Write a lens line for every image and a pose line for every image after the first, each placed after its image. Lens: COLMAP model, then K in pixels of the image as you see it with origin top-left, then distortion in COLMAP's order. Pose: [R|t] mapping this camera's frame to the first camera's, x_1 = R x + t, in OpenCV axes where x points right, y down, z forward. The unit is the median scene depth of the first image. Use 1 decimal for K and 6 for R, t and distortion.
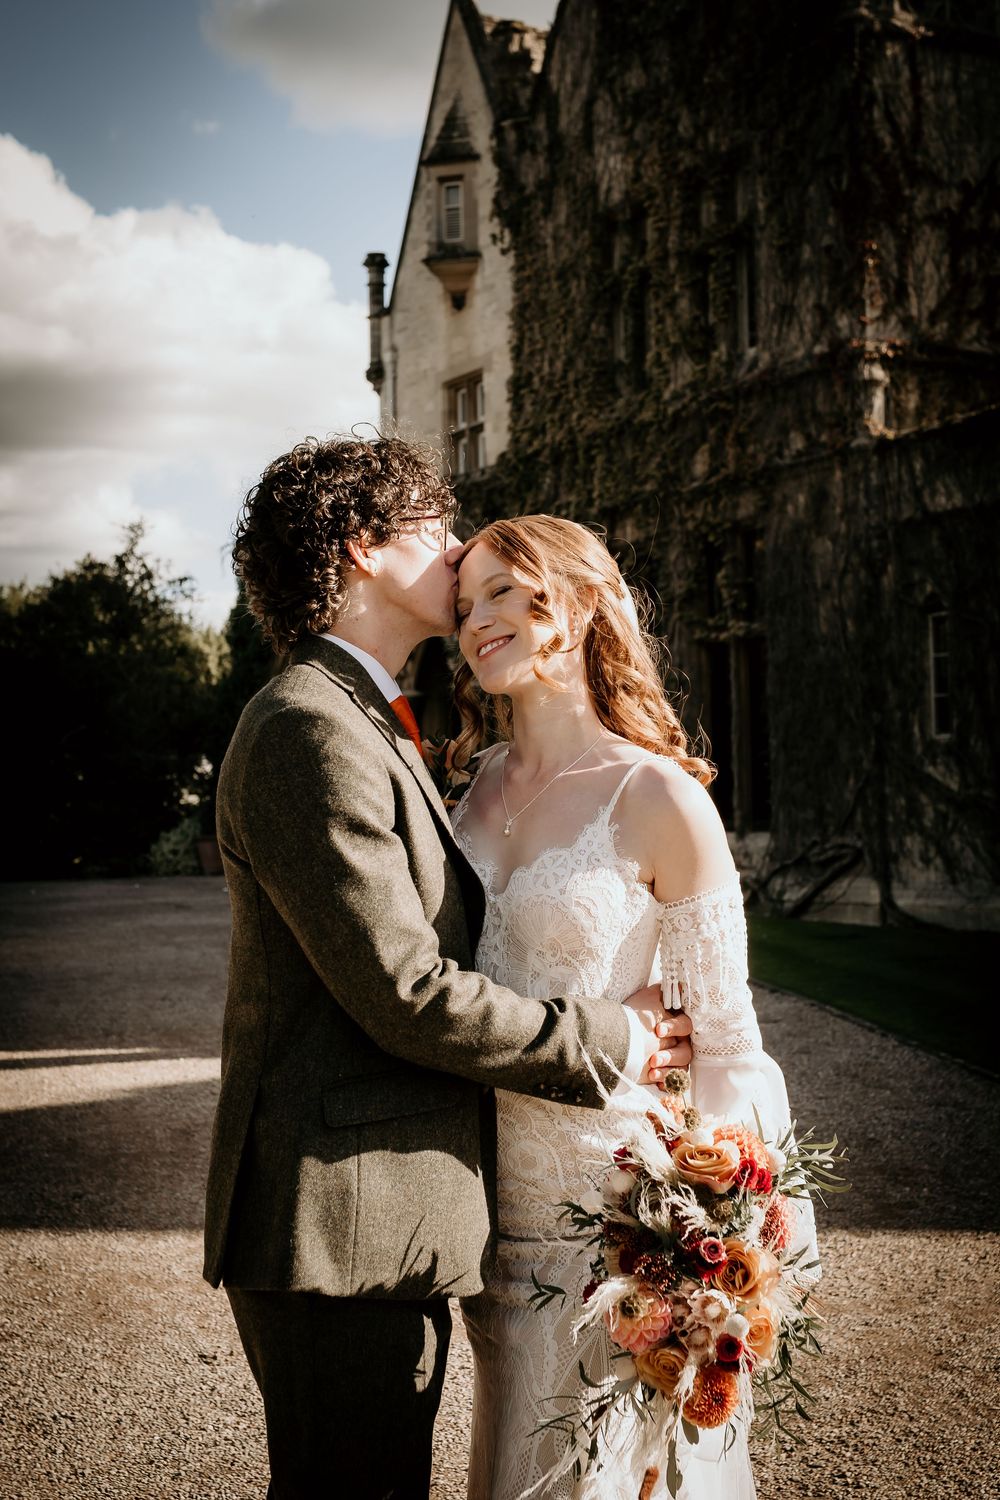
lens RADIAL K [[2206.4, 0, 500.0], [0, 2206.4, 750.0], [0, 0, 1]] dist [-0.068718, 0.120168]
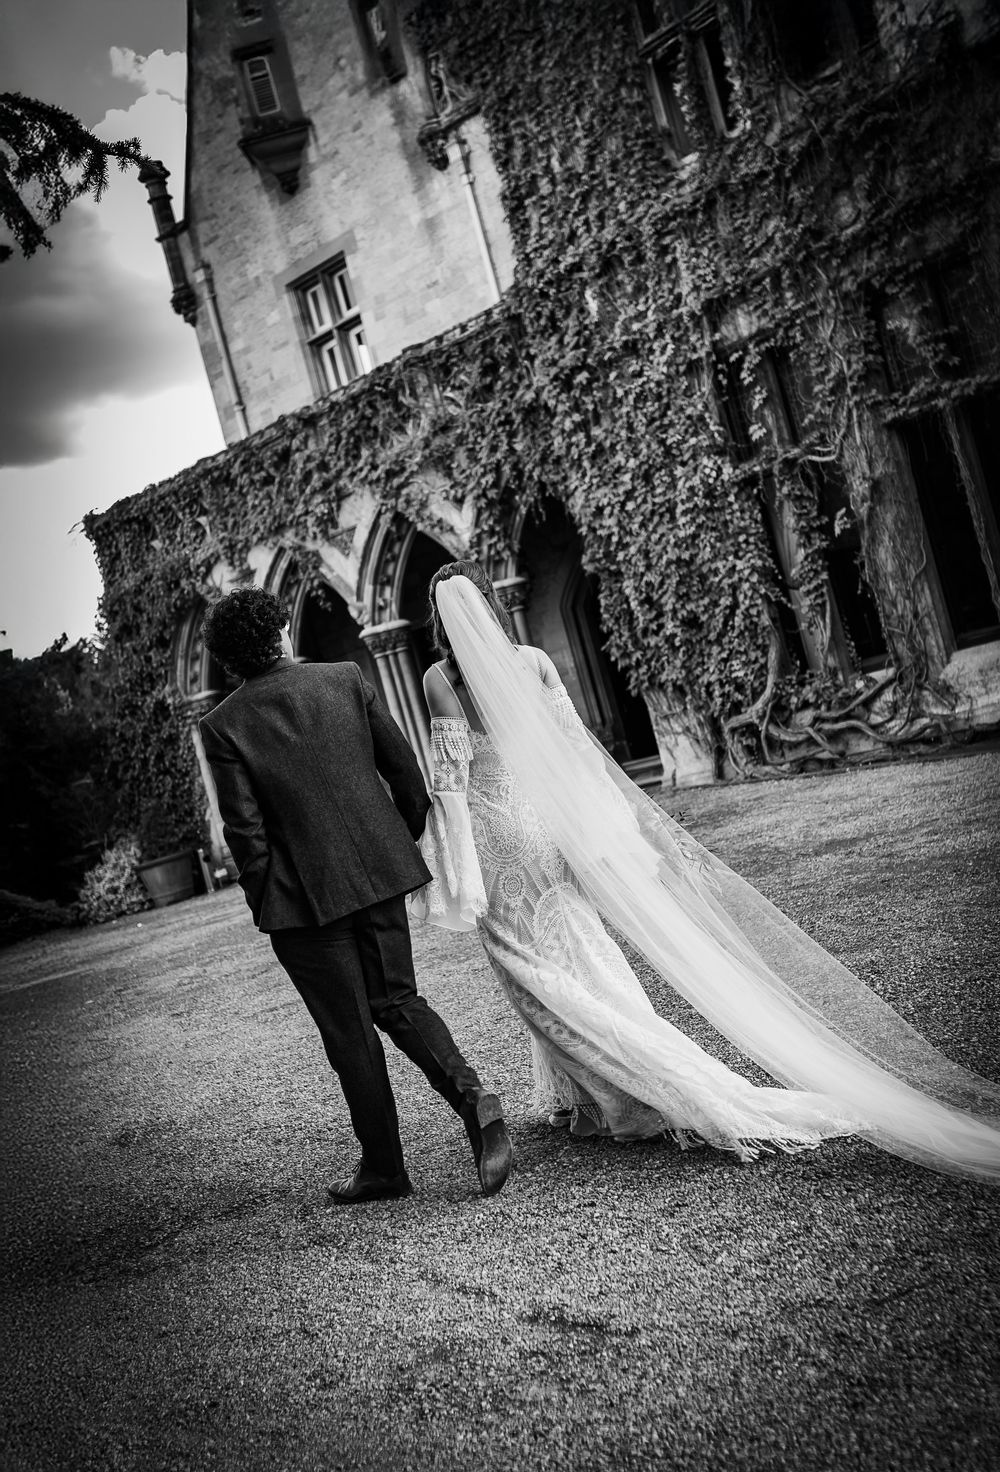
lens RADIAL K [[2078.5, 0, 500.0], [0, 2078.5, 736.0], [0, 0, 1]] dist [0.010128, 0.024896]
pose [[0.950411, -0.232983, 0.206003, -0.248657], [0.234692, 0.971930, 0.016451, 0.017114], [-0.204054, 0.032712, 0.978413, 0.311233]]
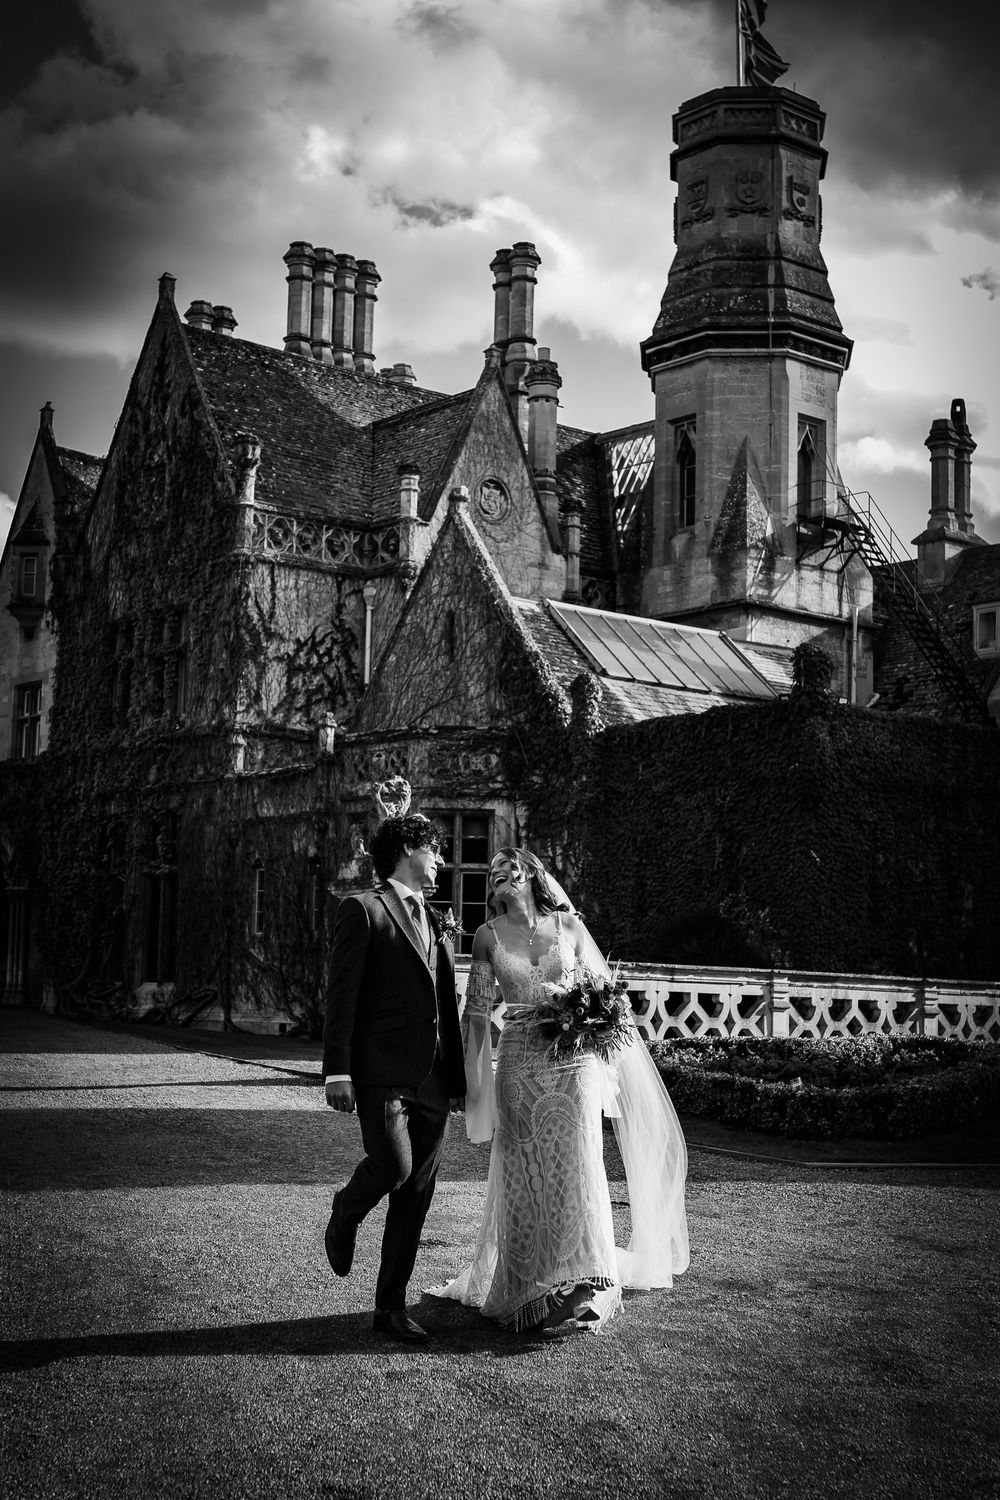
lens RADIAL K [[2243.1, 0, 500.0], [0, 2243.1, 750.0], [0, 0, 1]] dist [0.001226, 0.039846]
pose [[0.981417, 0.065232, 0.180462, 0.040861], [-0.049240, 0.994566, -0.091723, 0.003512], [-0.185464, 0.081132, 0.979296, -0.902874]]
